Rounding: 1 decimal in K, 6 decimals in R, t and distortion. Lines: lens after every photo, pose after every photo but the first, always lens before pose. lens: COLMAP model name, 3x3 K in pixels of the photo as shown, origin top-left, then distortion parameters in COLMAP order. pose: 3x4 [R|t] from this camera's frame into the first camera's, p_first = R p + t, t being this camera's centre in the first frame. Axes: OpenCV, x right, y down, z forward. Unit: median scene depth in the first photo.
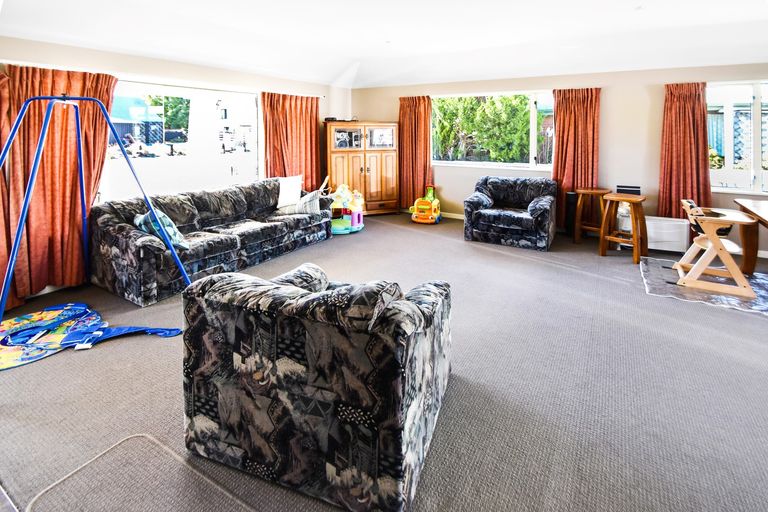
lens RADIAL K [[342.3, 0, 384.0], [0, 342.3, 236.1], [0, 0, 1]] dist [-0.001217, -0.000504]
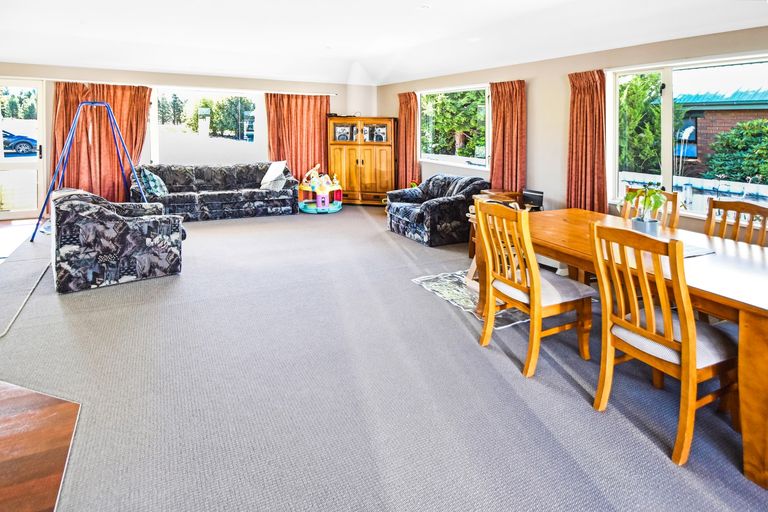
lens RADIAL K [[397.2, 0, 384.0], [0, 397.2, 256.0], [0, 0, 1]] dist [0.018231, 0.000398]
pose [[0.867078, 0.167727, -0.469088, 0.856431], [-0.162409, 0.985346, 0.052119, 0.029808], [0.470956, 0.030993, 0.881612, -0.090154]]
